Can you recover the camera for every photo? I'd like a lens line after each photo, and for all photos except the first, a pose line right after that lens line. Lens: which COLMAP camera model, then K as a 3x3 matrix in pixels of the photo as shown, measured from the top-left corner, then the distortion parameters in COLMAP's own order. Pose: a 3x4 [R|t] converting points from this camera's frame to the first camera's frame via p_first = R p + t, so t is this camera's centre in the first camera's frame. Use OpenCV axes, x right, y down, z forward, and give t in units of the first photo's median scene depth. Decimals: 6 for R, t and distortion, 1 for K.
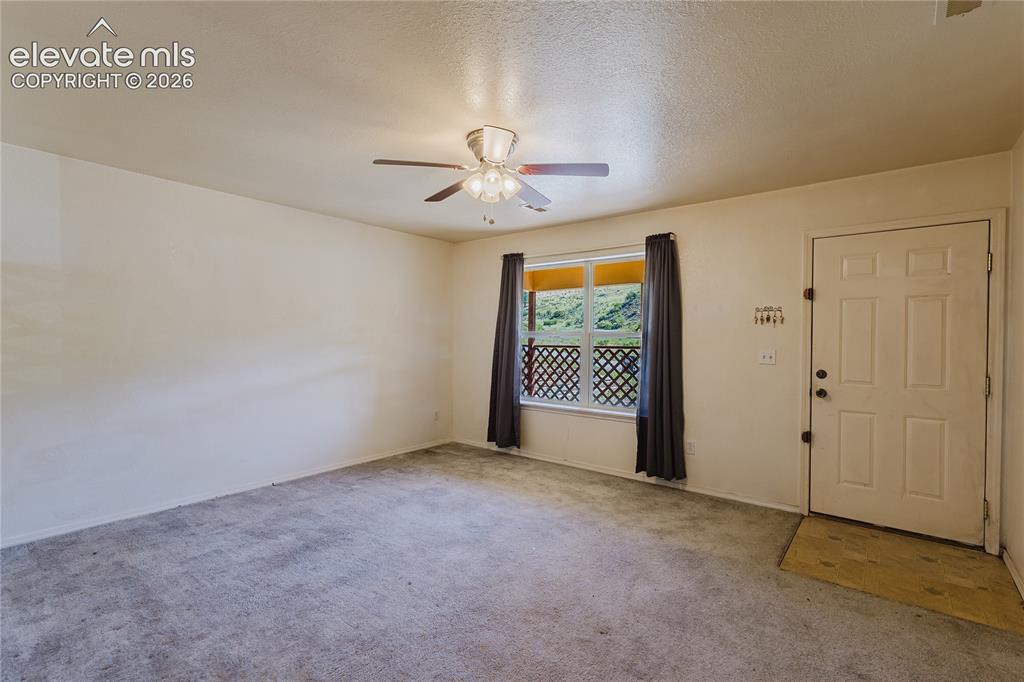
lens RADIAL K [[467.6, 0, 512.0], [0, 467.6, 341.0], [0, 0, 1]] dist [0.000107, 0.000403]
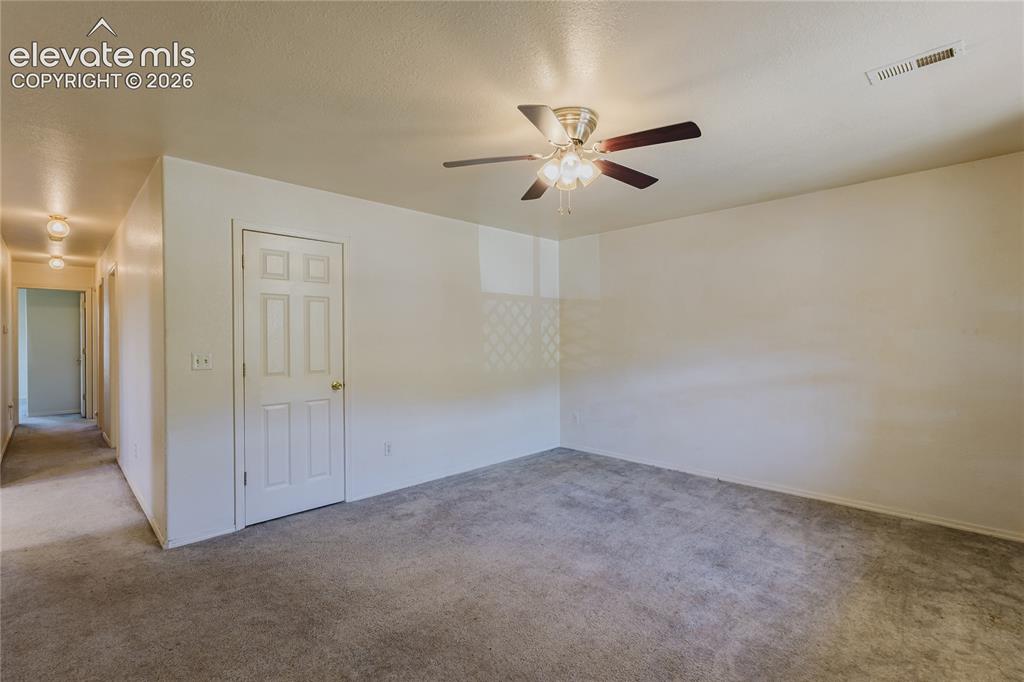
lens RADIAL K [[467.6, 0, 512.0], [0, 467.6, 341.0], [0, 0, 1]] dist [0.000107, 0.000403]
pose [[-0.120496, -0.006111, -0.992695, 0.650047], [-0.007271, 0.999960, -0.005273, 0.009413], [0.992687, 0.006583, -0.120536, 0.755922]]
